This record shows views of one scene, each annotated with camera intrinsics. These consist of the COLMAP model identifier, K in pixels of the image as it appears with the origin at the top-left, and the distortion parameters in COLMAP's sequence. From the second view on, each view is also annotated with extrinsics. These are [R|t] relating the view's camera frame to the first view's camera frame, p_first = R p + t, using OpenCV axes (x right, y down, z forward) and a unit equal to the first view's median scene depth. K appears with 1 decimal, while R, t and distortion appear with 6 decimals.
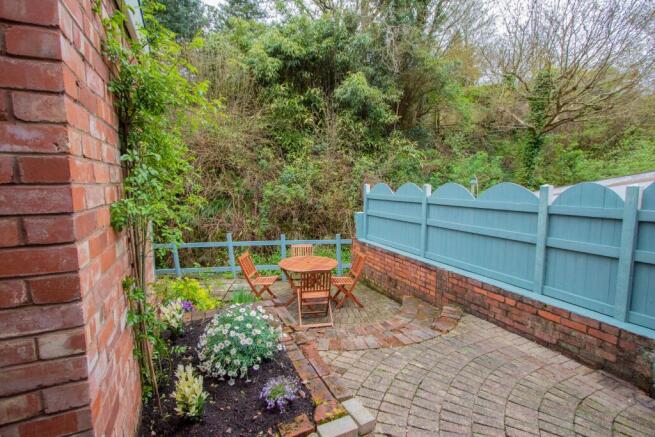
lens RADIAL K [[311.0, 0, 328.7], [0, 311.0, 218.7], [0, 0, 1]] dist [-0.012175, 0.001321]
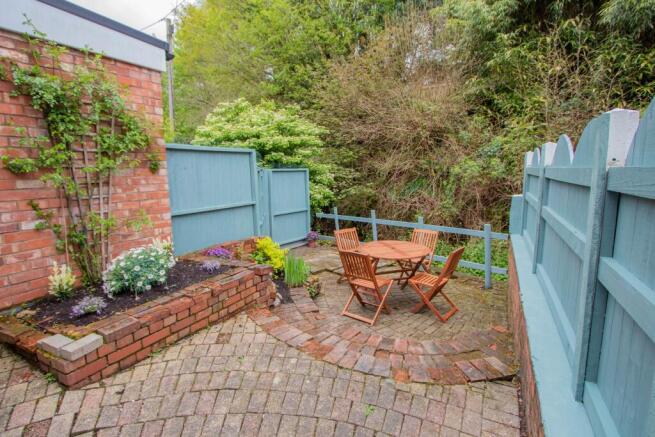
lens RADIAL K [[326.6, 0, 333.8], [0, 326.6, 216.0], [0, 0, 1]] dist [-0.004168, -0.000174]
pose [[0.620446, 0.099722, -0.777883, 0.590296], [-0.074389, 0.994894, 0.068209, 0.006702], [0.780713, 0.015546, 0.624696, 0.373444]]
